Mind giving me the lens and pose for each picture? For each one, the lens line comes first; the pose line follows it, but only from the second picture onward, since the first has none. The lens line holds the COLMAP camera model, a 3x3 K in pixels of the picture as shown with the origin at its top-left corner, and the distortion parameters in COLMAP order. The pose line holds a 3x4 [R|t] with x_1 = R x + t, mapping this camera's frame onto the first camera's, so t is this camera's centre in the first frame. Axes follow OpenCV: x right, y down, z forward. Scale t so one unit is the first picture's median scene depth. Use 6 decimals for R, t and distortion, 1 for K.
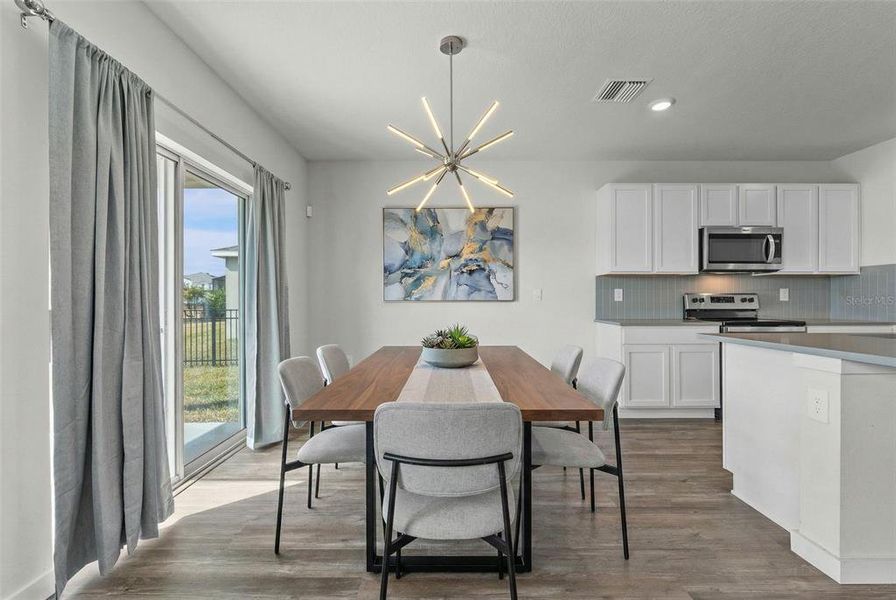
lens RADIAL K [[392.8, 0, 447.8], [0, 392.8, 298.3], [0, 0, 1]] dist [-0.009497, -0.000037]
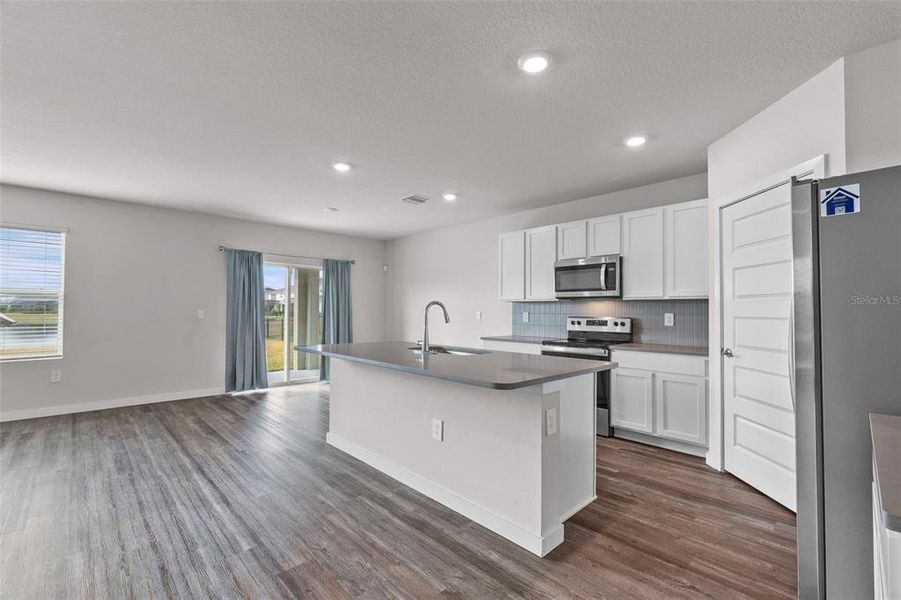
lens RADIAL K [[390.4, 0, 451.6], [0, 390.4, 301.6], [0, 0, 1]] dist [-0.002940, -0.000038]
pose [[0.696302, -0.012740, -0.717636, 1.277230], [-0.002981, 0.999783, -0.020641, -0.034179], [0.717743, 0.016512, 0.696112, -0.054907]]
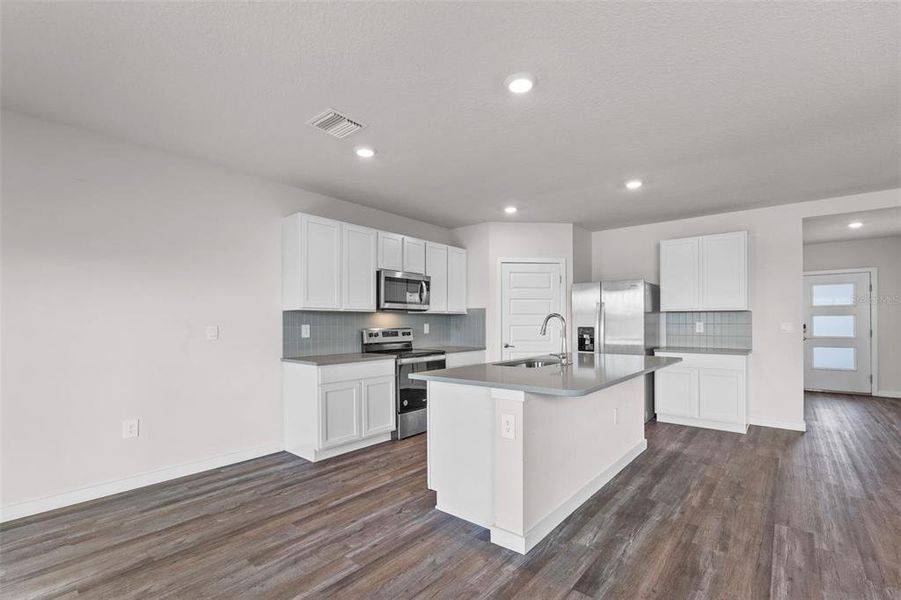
lens RADIAL K [[402.0, 0, 450.3], [0, 402.0, 321.3], [0, 0, 1]] dist [-0.002941, -0.000152]
pose [[0.642397, 0.000585, 0.766372, -0.095452], [-0.000062, 1.000000, -0.000712, -0.034485], [-0.766372, 0.000410, 0.642397, 0.111638]]
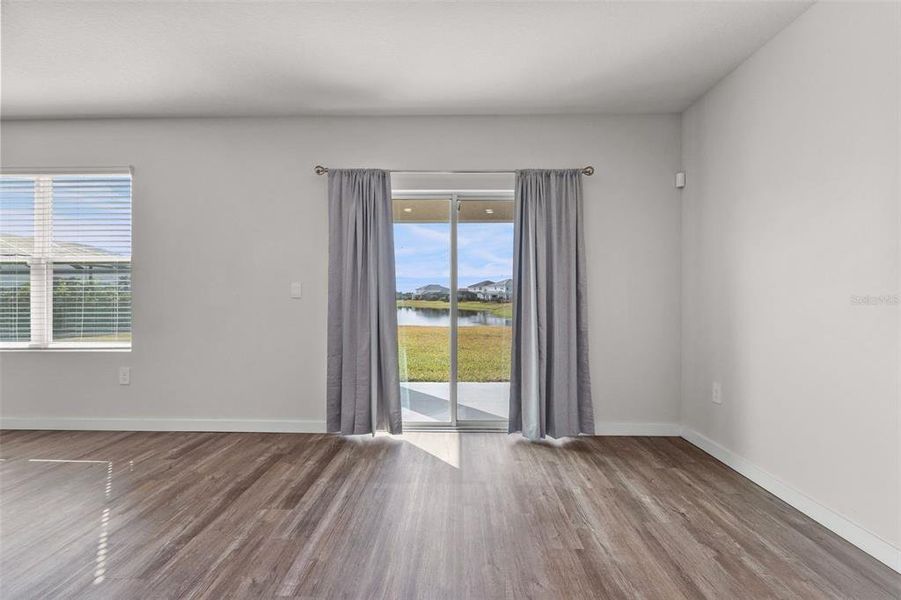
lens RADIAL K [[390.4, 0, 451.6], [0, 390.4, 301.6], [0, 0, 1]] dist [-0.002940, -0.000038]
pose [[-0.013820, 0.009794, -0.999857, 0.432537], [0.001115, 0.999952, 0.009779, 0.002134], [0.999904, -0.000980, -0.013830, 0.623101]]
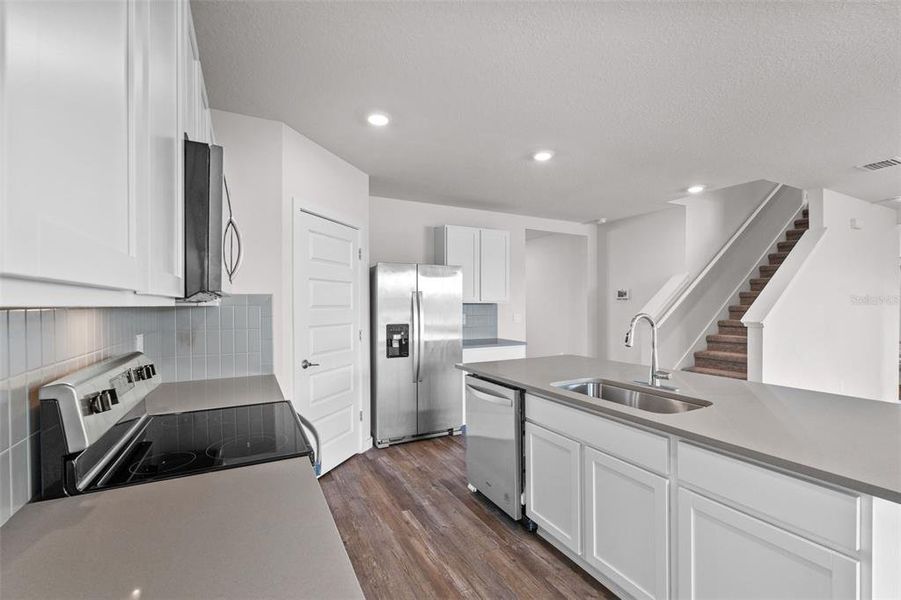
lens RADIAL K [[401.3, 0, 449.9], [0, 401.3, 312.8], [0, 0, 1]] dist [-0.001894, -0.000192]
pose [[-0.462518, -0.019470, 0.886396, 0.311767], [0.000024, 0.999759, 0.021973, -0.065516], [-0.886610, 0.010184, -0.462406, 0.971177]]
